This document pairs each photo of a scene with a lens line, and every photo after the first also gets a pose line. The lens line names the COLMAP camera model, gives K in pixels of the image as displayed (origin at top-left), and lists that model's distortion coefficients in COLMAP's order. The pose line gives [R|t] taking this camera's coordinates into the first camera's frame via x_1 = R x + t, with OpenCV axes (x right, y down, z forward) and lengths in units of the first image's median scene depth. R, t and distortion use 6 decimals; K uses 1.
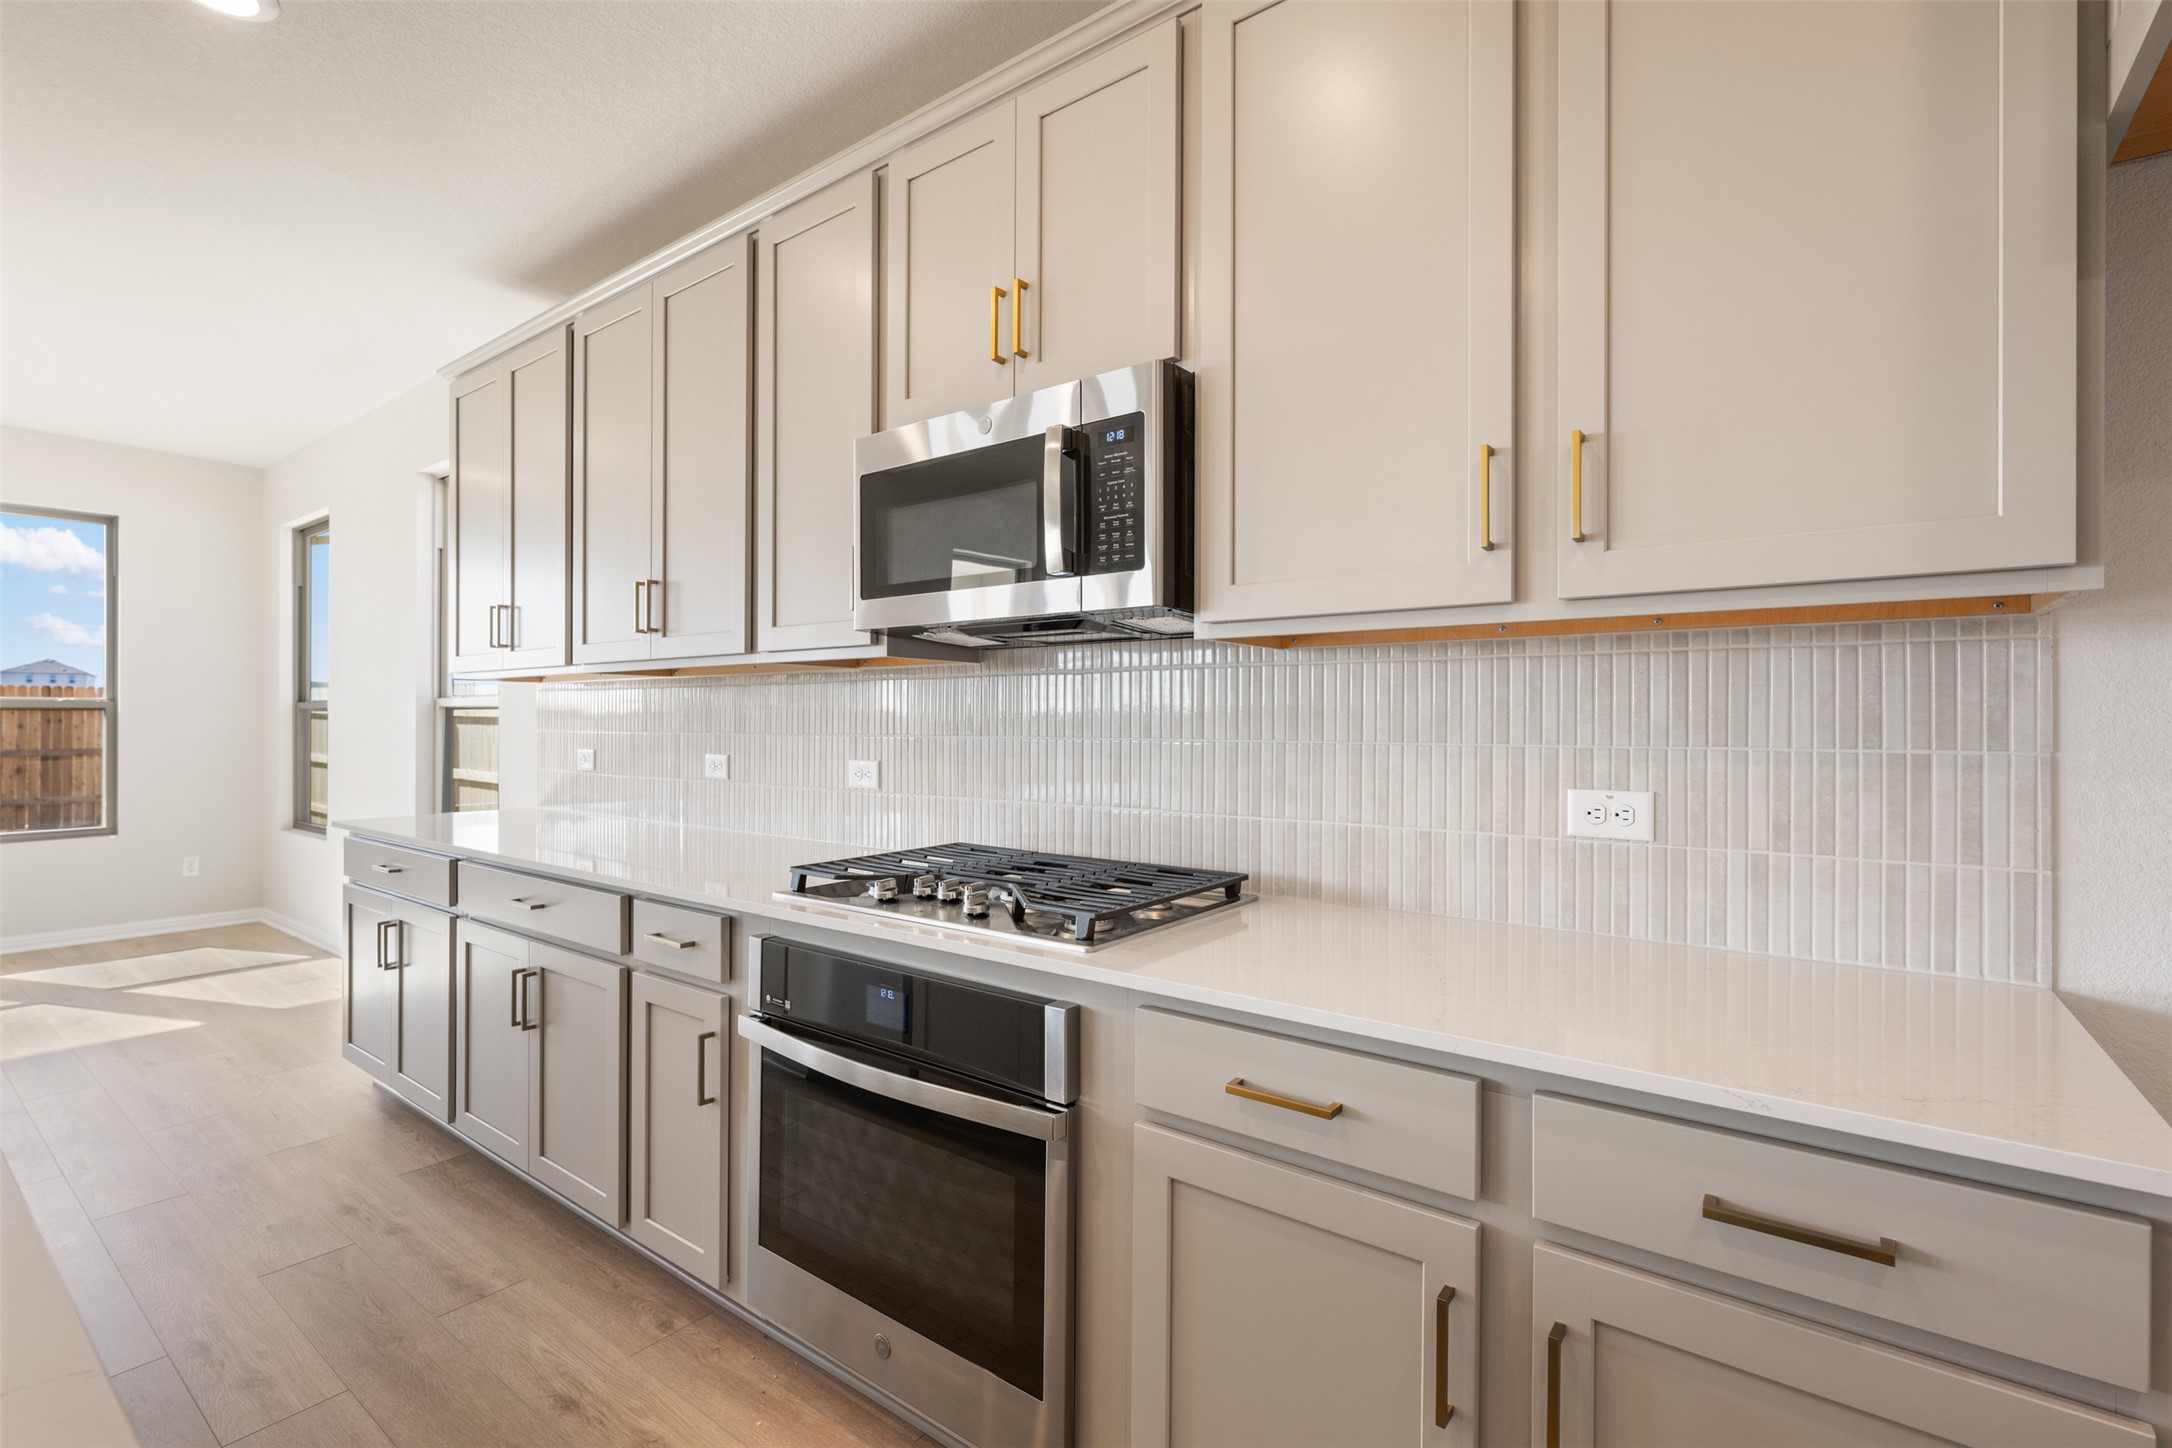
lens RADIAL K [[975.7, 0, 1088.0], [0, 975.7, 717.1], [0, 0, 1]] dist [0.003447, 0.000437]
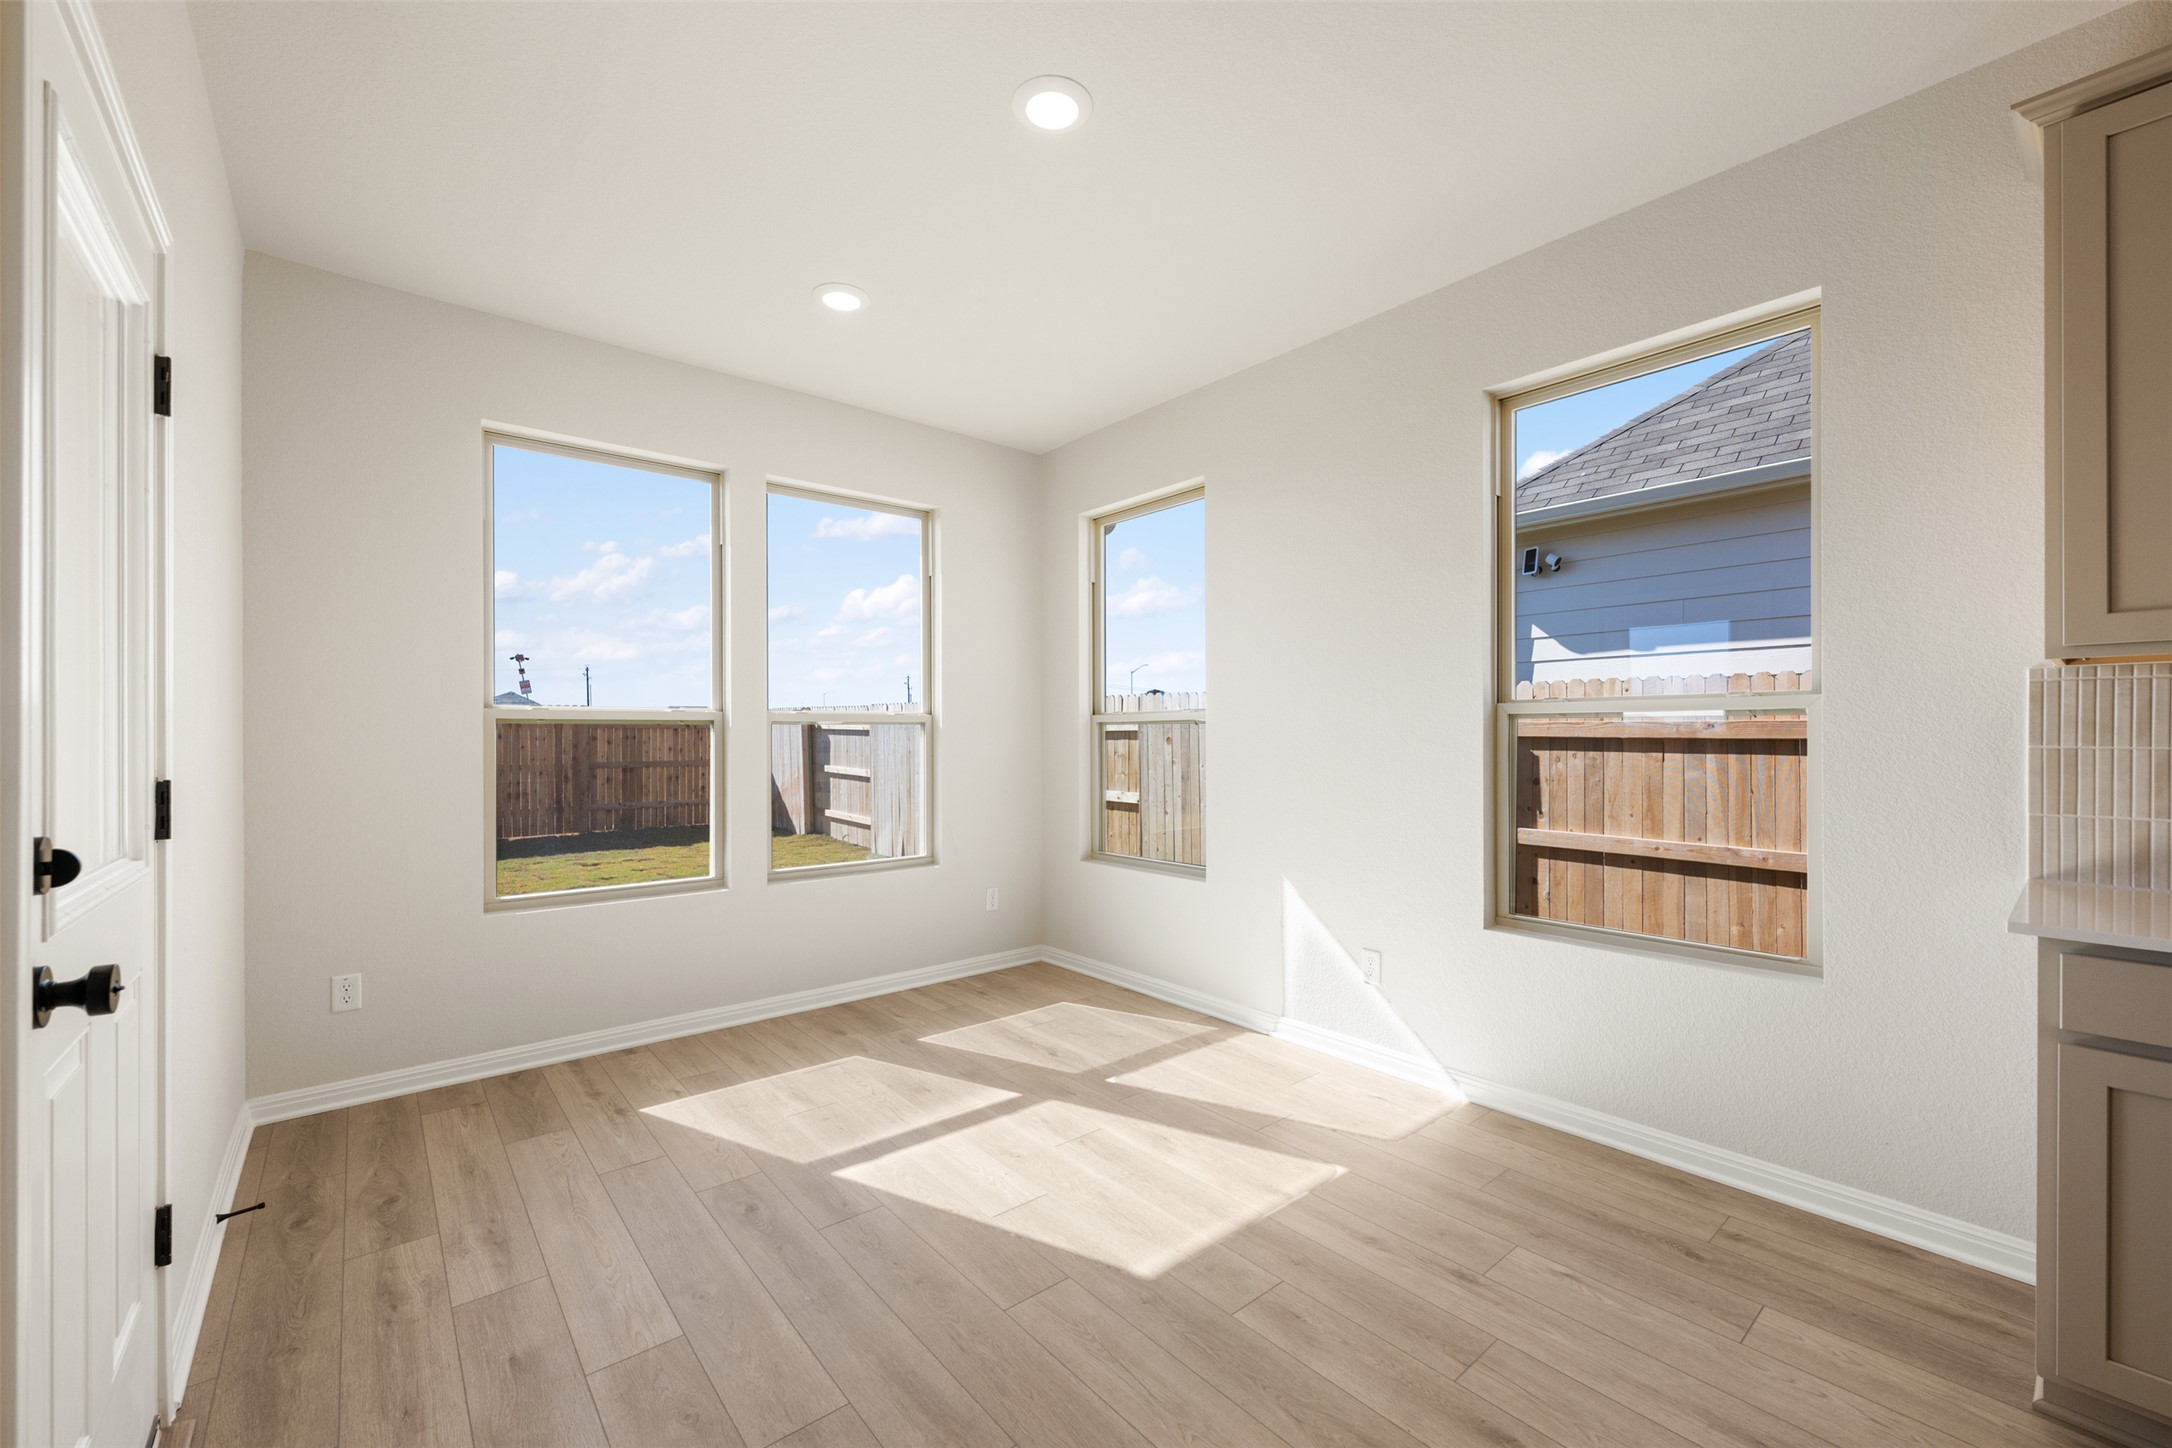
lens RADIAL K [[856.9, 0, 1091.8], [0, 856.9, 735.0], [0, 0, 1]] dist [0.009580, 0.000527]
pose [[0.976971, -0.003285, -0.213348, -1.853475], [0.003862, 0.999990, 0.002290, 0.001879], [0.213339, -0.003061, 0.976973, 0.711299]]
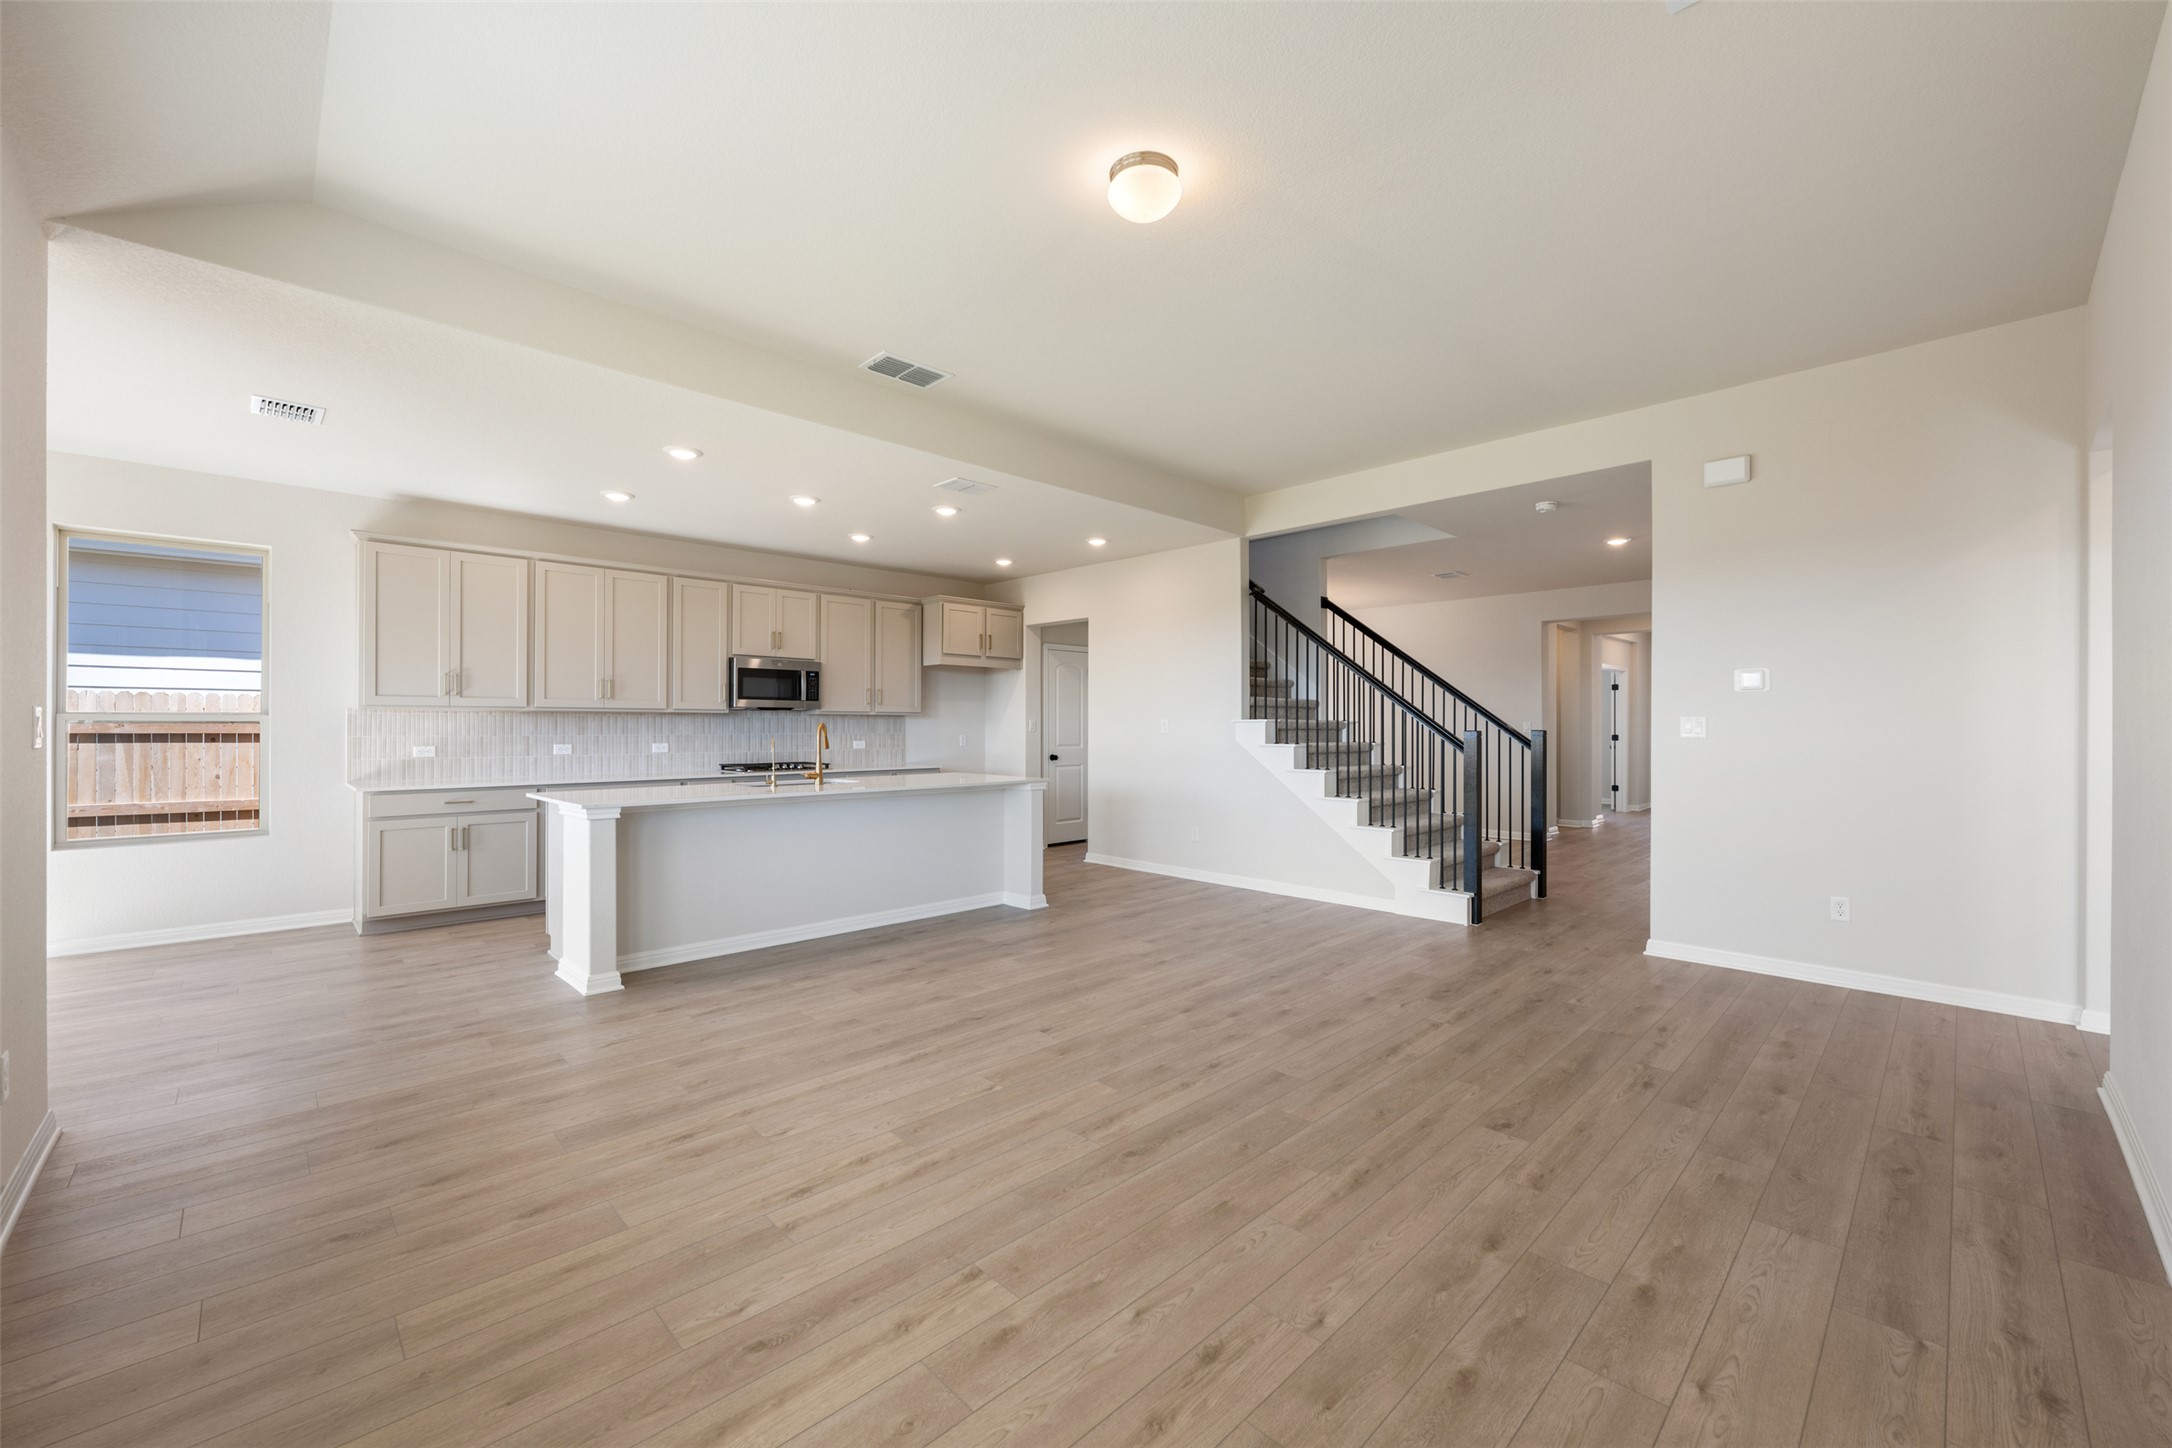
lens RADIAL K [[856.9, 0, 1077.0], [0, 856.9, 721.1], [0, 0, 1]] dist [0.009580, 0.000527]
pose [[0.149395, 0.000136, 0.988778, -3.427022], [-0.005882, 0.999982, 0.000751, -0.044667], [-0.988760, -0.005928, 0.149393, -0.850802]]
